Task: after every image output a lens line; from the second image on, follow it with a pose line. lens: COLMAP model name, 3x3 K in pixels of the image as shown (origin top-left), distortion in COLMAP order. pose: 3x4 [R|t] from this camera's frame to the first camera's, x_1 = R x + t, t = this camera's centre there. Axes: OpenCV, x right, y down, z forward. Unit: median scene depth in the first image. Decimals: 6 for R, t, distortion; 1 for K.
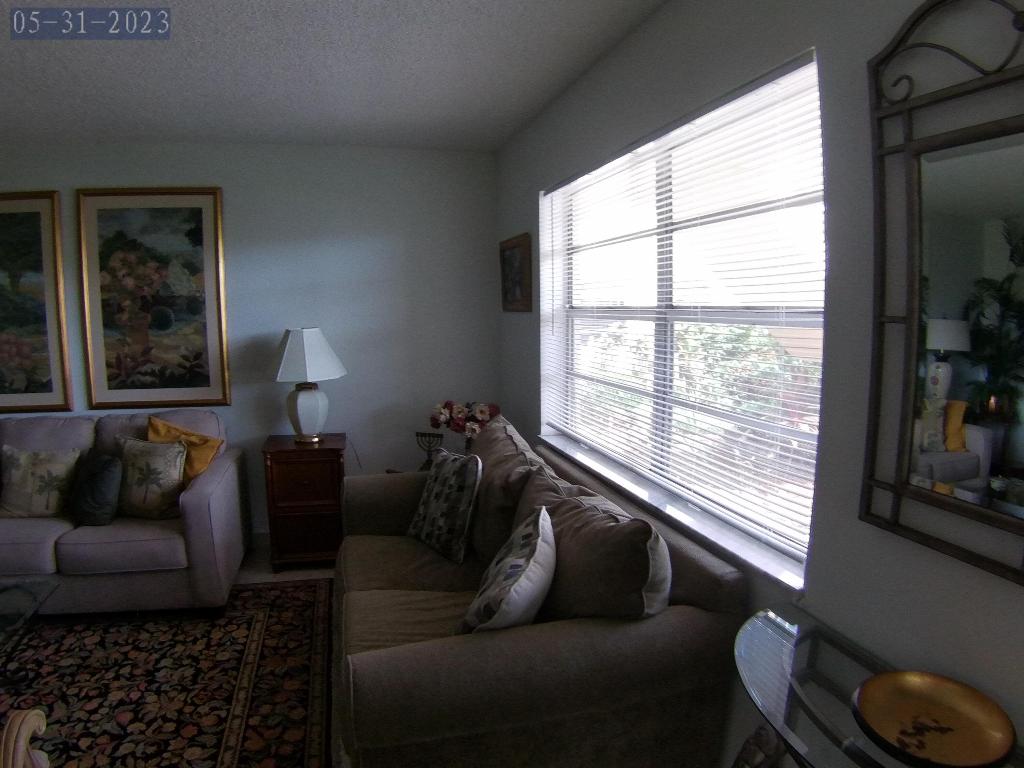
lens RADIAL K [[601.3, 0, 505.6], [0, 601.3, 390.0], [0, 0, 1]] dist [-0.165143, 0.029624]
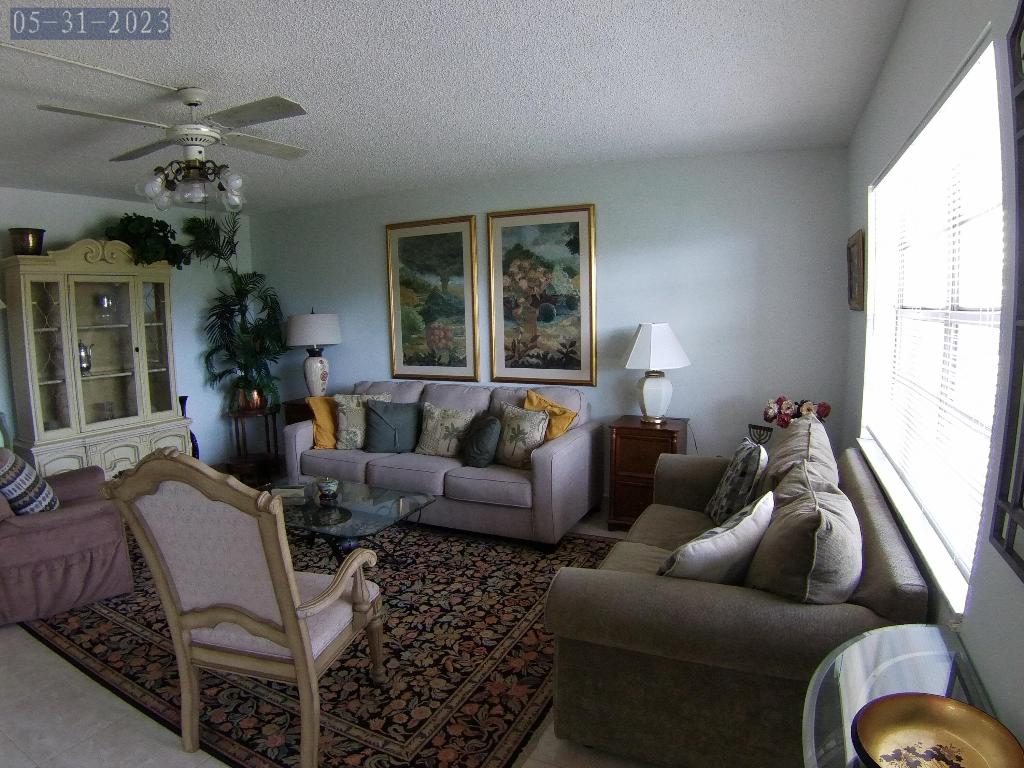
lens RADIAL K [[664.7, 0, 579.9], [0, 664.7, 403.2], [0, 0, 1]] dist [-0.191723, 0.043048]
pose [[0.784549, 0.076929, -0.615276, 0.408516], [-0.066907, 0.996983, 0.039340, 0.010629], [0.616446, 0.010303, 0.787330, -0.112518]]
